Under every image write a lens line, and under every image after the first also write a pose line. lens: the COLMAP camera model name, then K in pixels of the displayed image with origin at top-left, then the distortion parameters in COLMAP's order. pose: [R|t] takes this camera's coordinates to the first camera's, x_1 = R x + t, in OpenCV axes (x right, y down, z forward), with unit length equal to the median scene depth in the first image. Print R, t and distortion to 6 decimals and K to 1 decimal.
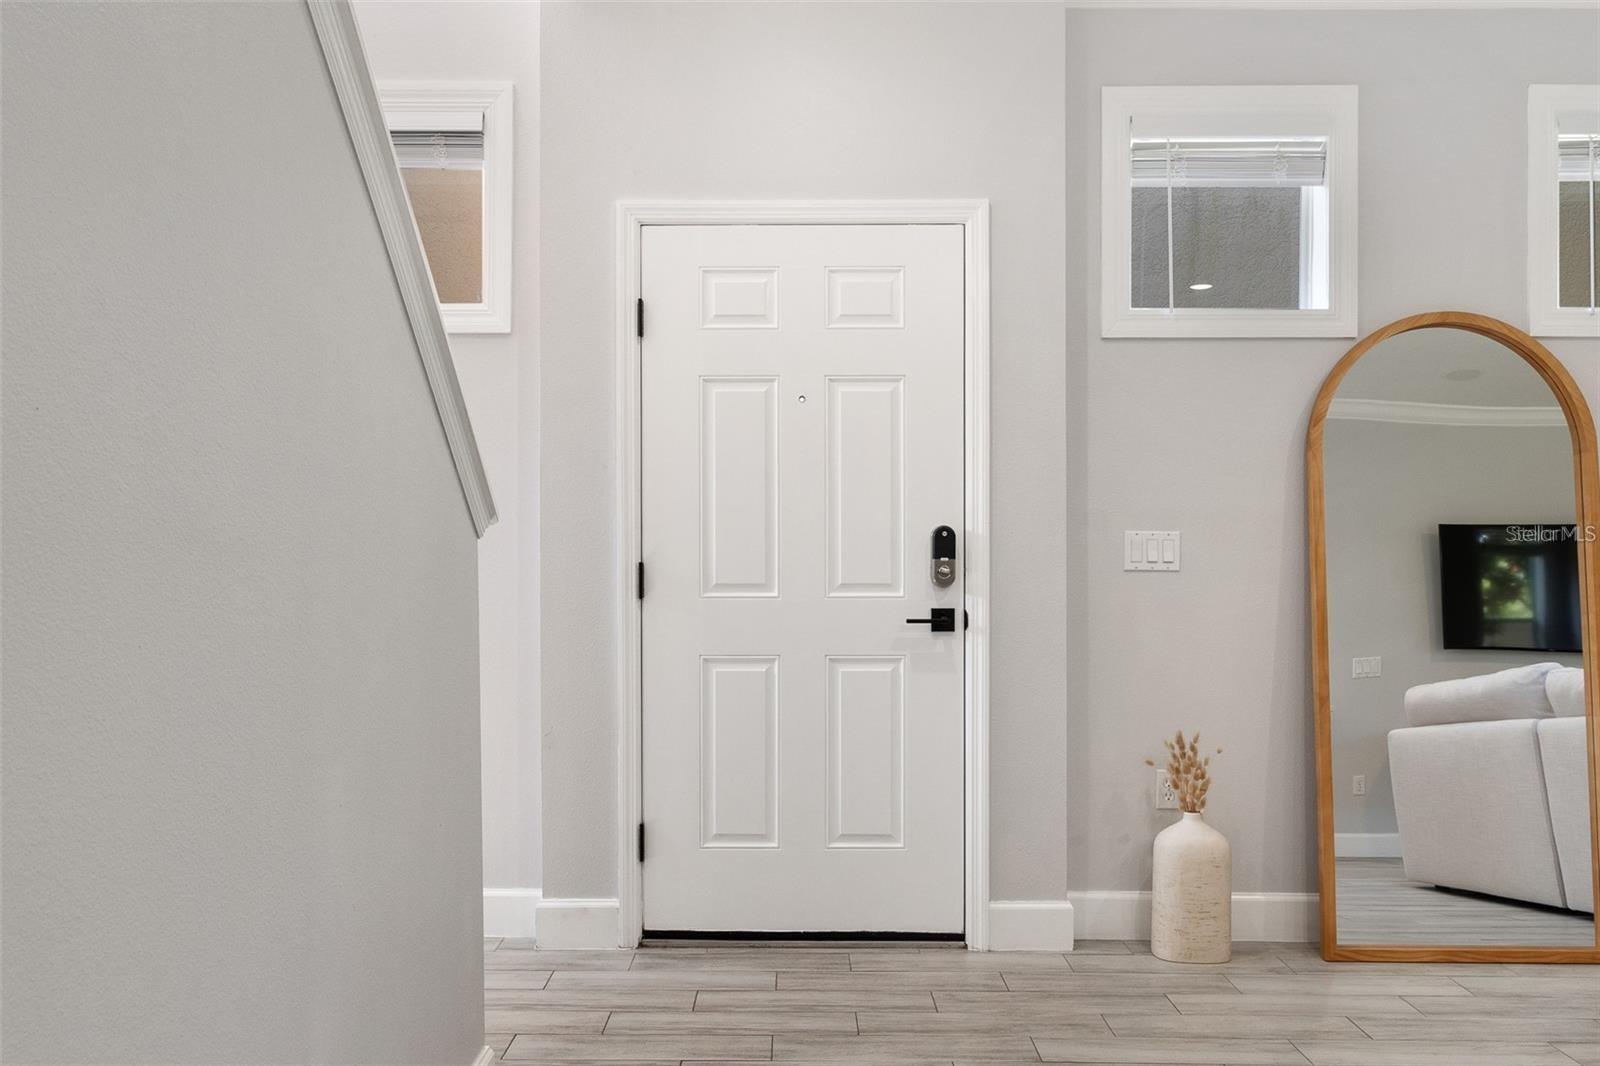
lens RADIAL K [[1275.1, 0, 788.7], [0, 1275.1, 552.4], [0, 0, 1]] dist [-0.000743, 0.005971]
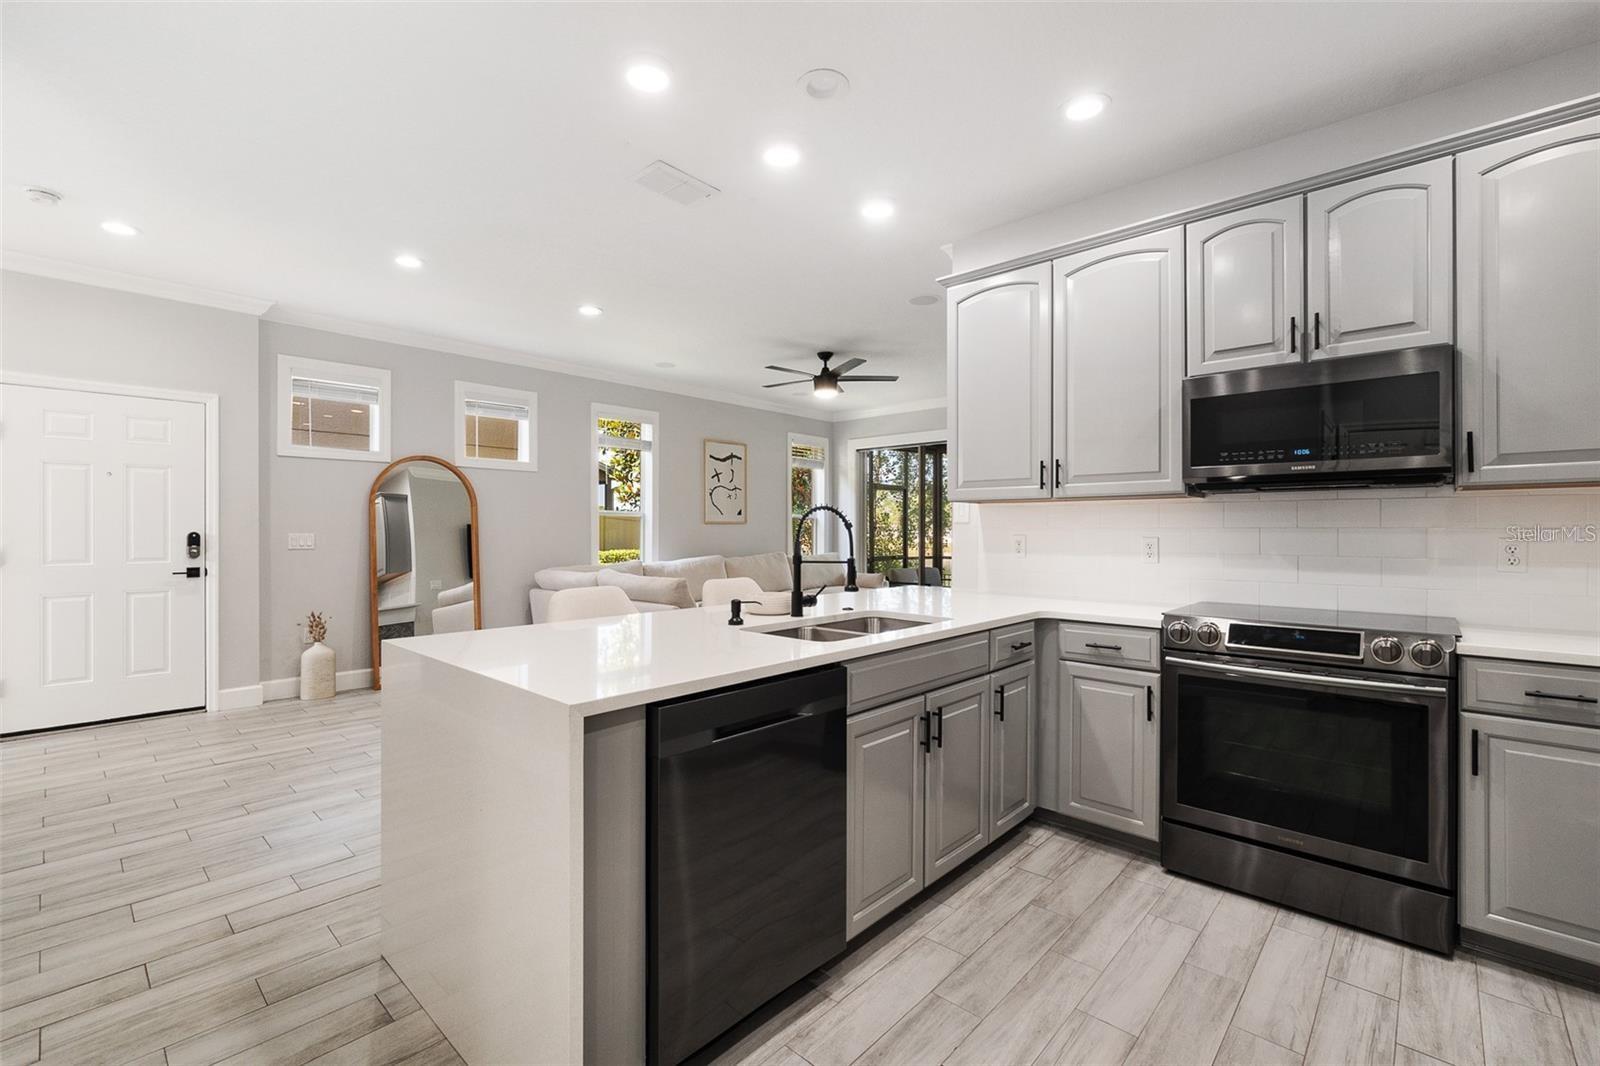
lens RADIAL K [[698.3, 0, 793.3], [0, 698.3, 529.5], [0, 0, 1]] dist [-0.003804, -0.000159]
pose [[0.680167, -0.000427, 0.733057, -0.065554], [0.003087, 0.999993, -0.002282, -0.019094], [-0.733051, 0.003816, 0.680163, -0.665965]]
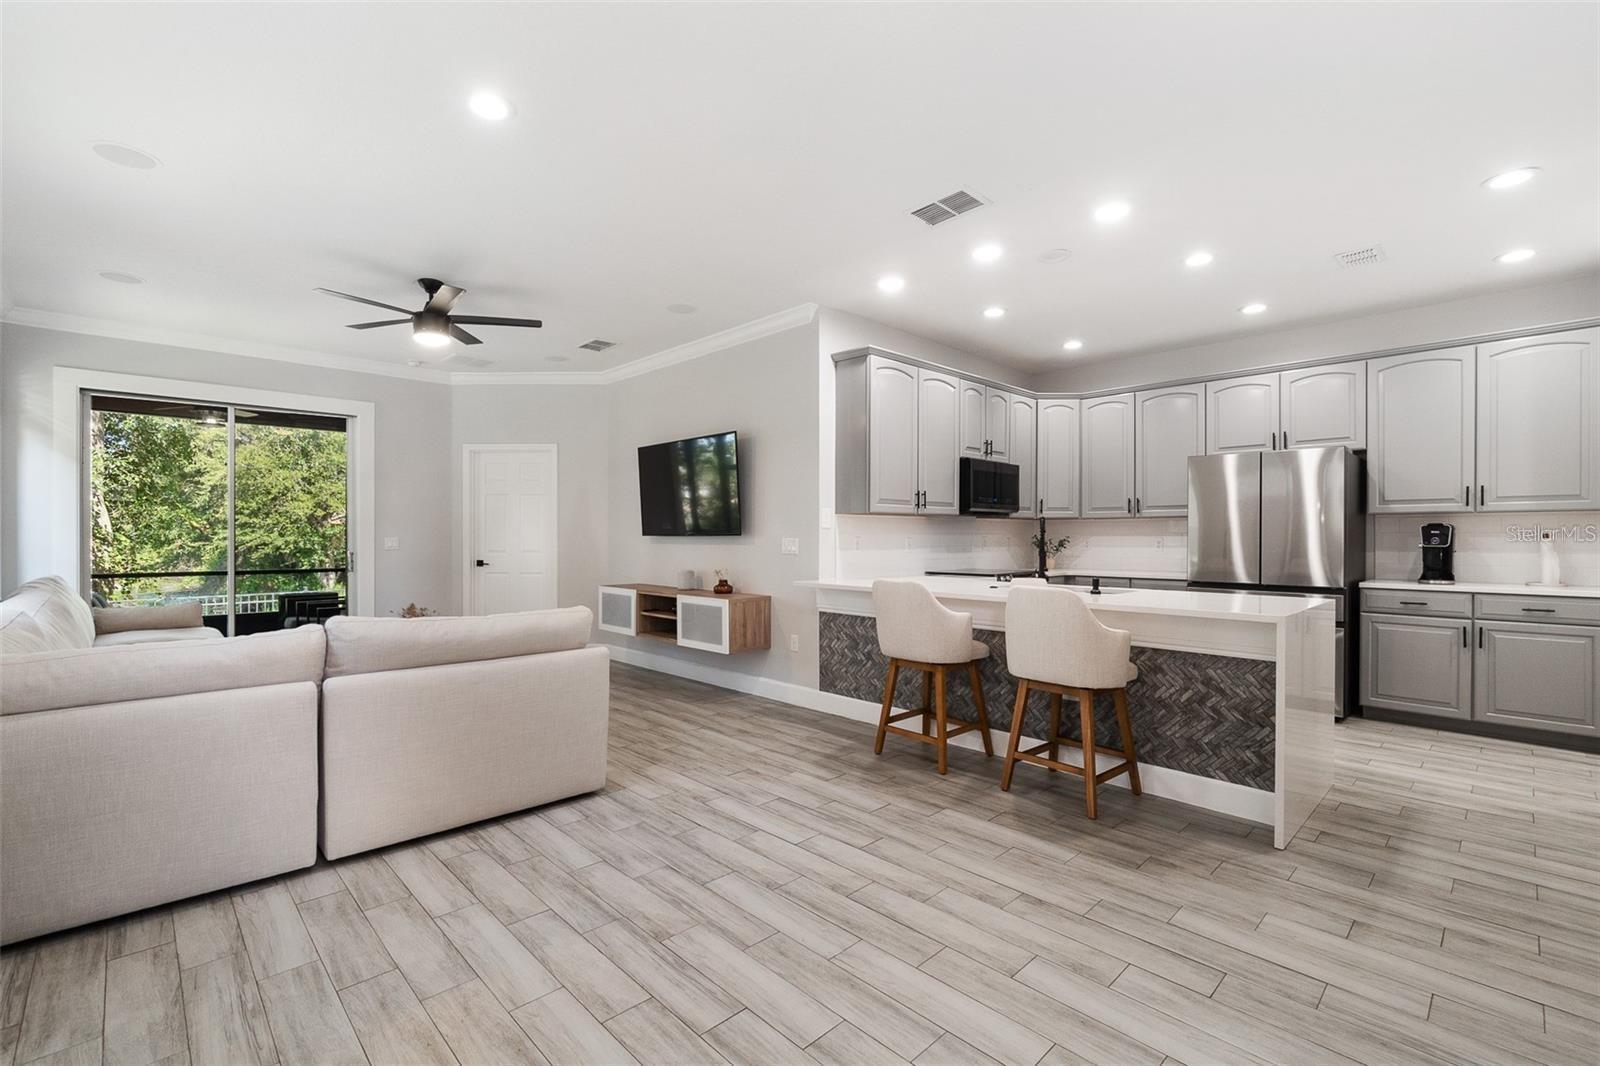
lens RADIAL K [[701.5, 0, 786.9], [0, 701.5, 537.5], [0, 0, 1]] dist [-0.002797, 0.000762]
pose [[-0.689544, -0.006153, 0.724218, -0.056156], [0.000353, 0.999961, 0.008832, -0.024195], [-0.724244, 0.006346, -0.689515, 0.851514]]
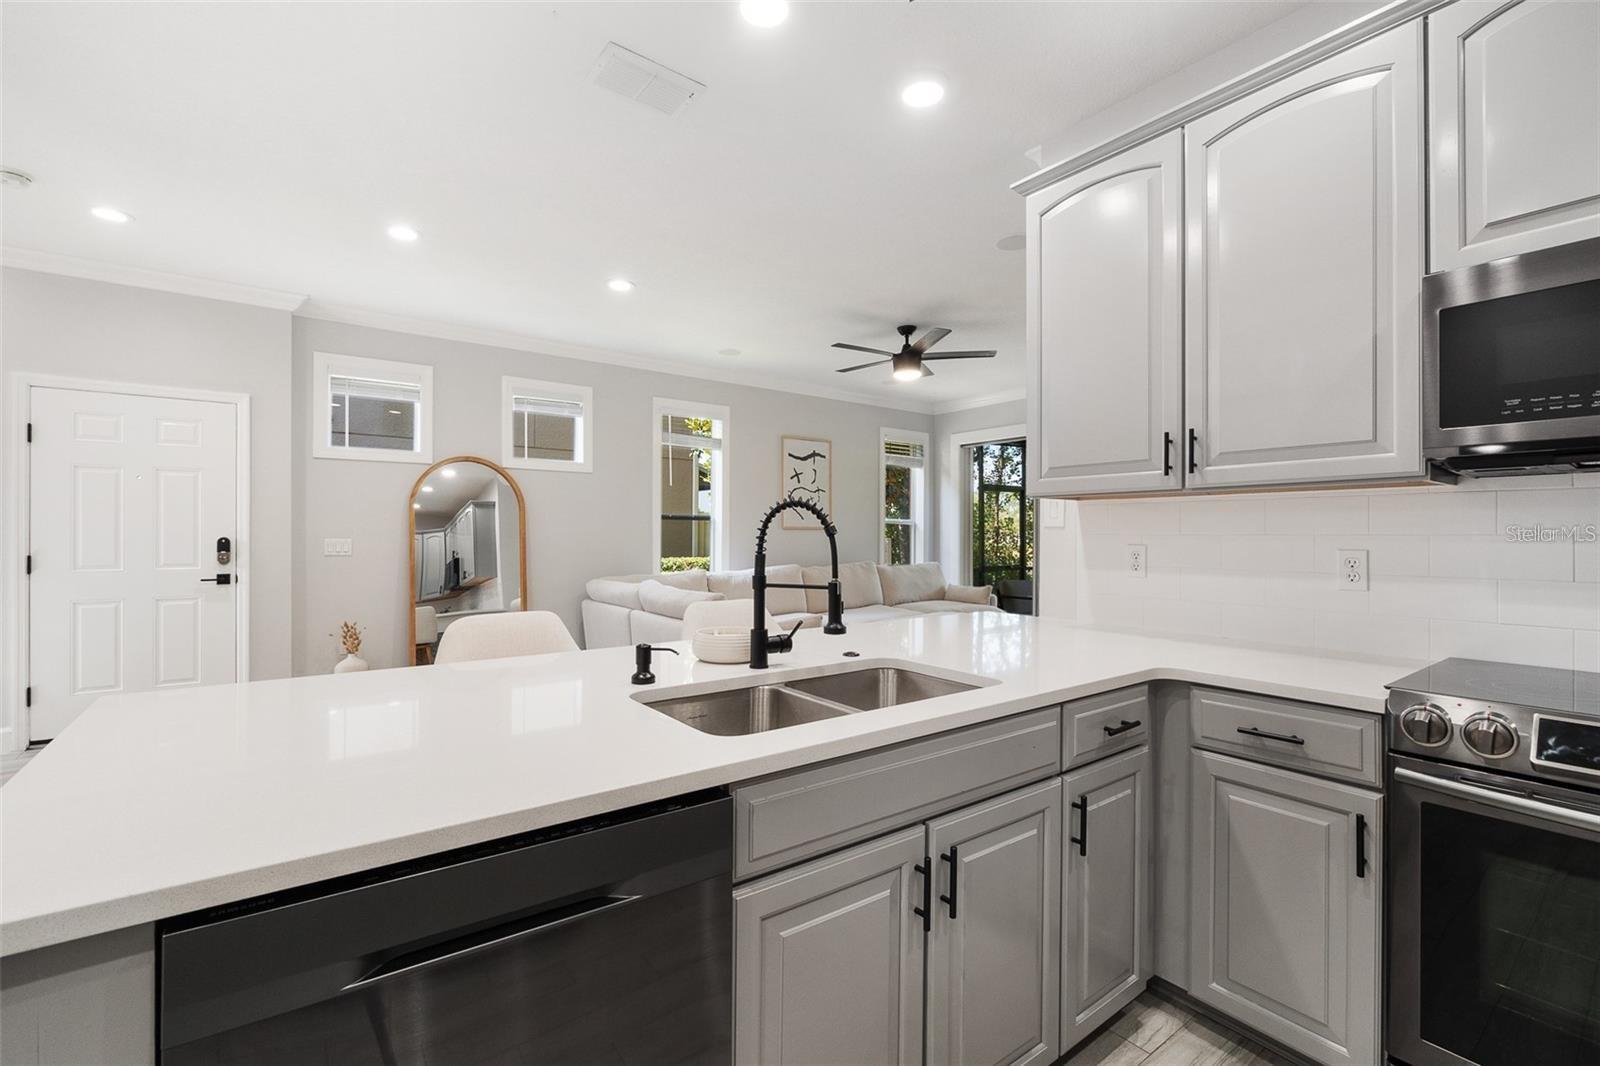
lens RADIAL K [[697.6, 0, 791.7], [0, 697.6, 533.0], [0, 0, 1]] dist [-0.003216, 0.000144]
pose [[0.803857, 0.002906, 0.594815, 0.195525], [0.000755, 0.999982, -0.005906, -0.020285], [-0.594822, 0.005197, 0.803841, -0.577719]]
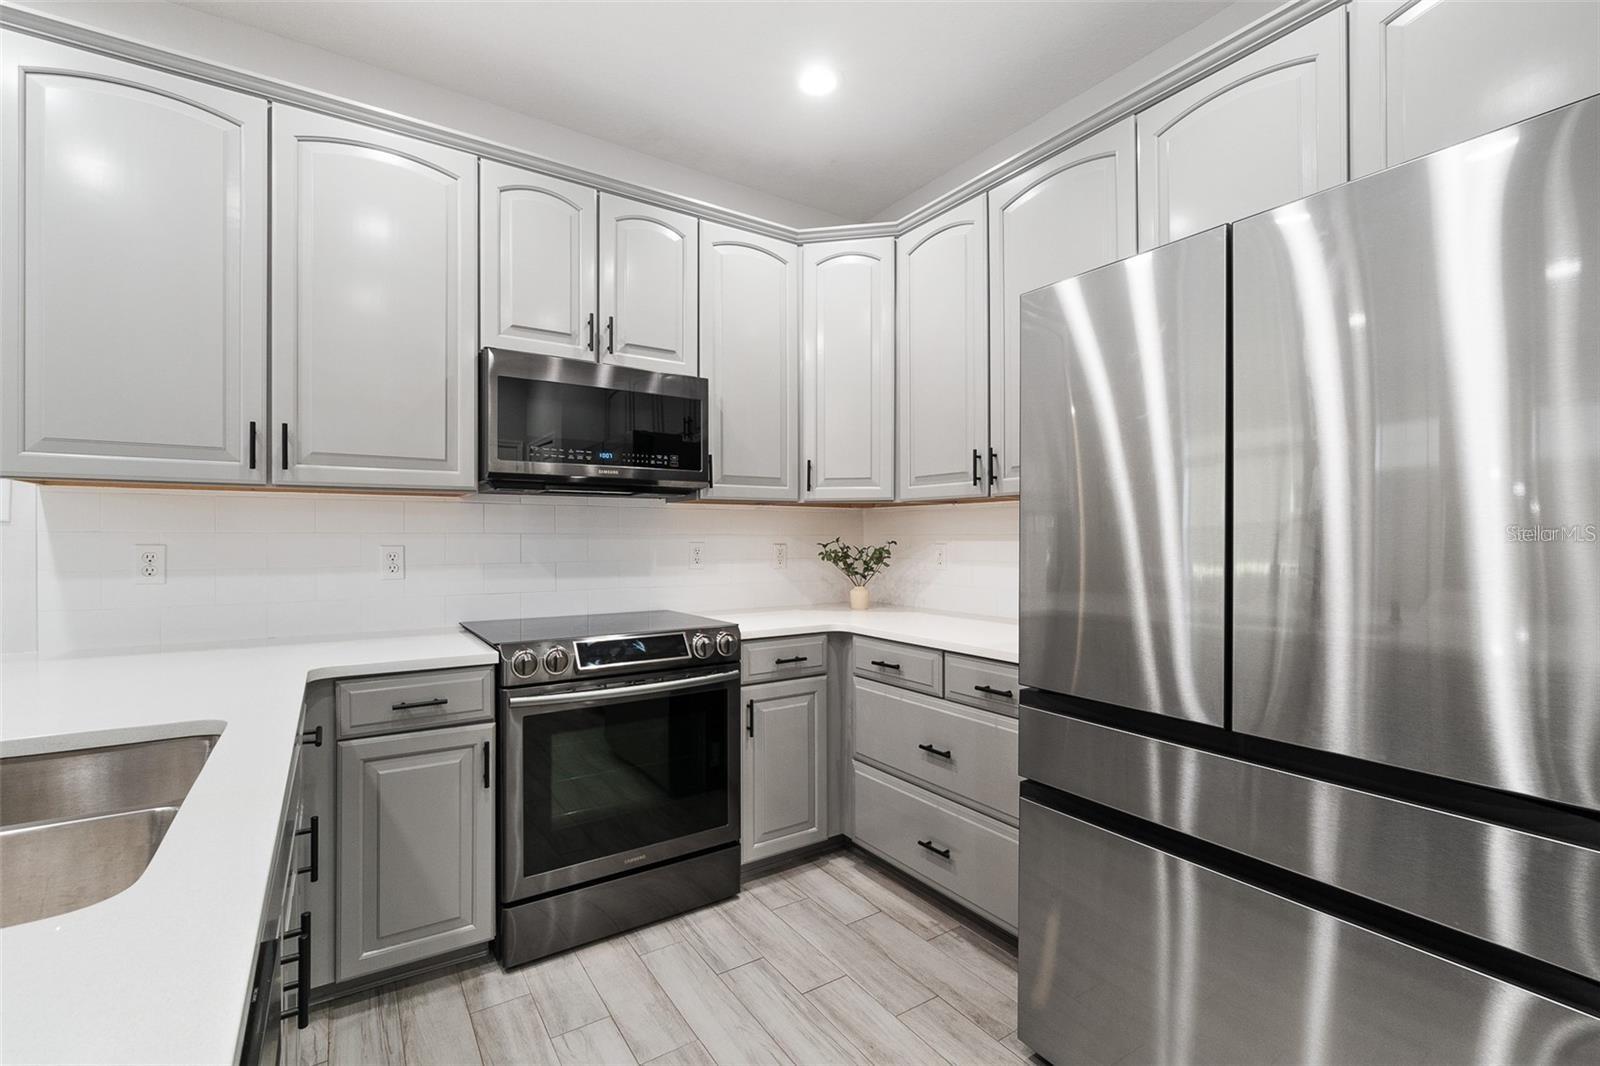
lens RADIAL K [[695.9, 0, 792.9], [0, 695.9, 536.0], [0, 0, 1]] dist [-0.005406, -0.000291]
pose [[-0.552743, -0.004659, 0.833339, 0.120003], [0.001293, 0.999978, 0.006448, -0.022502], [-0.833351, 0.004641, -0.552725, -0.353962]]
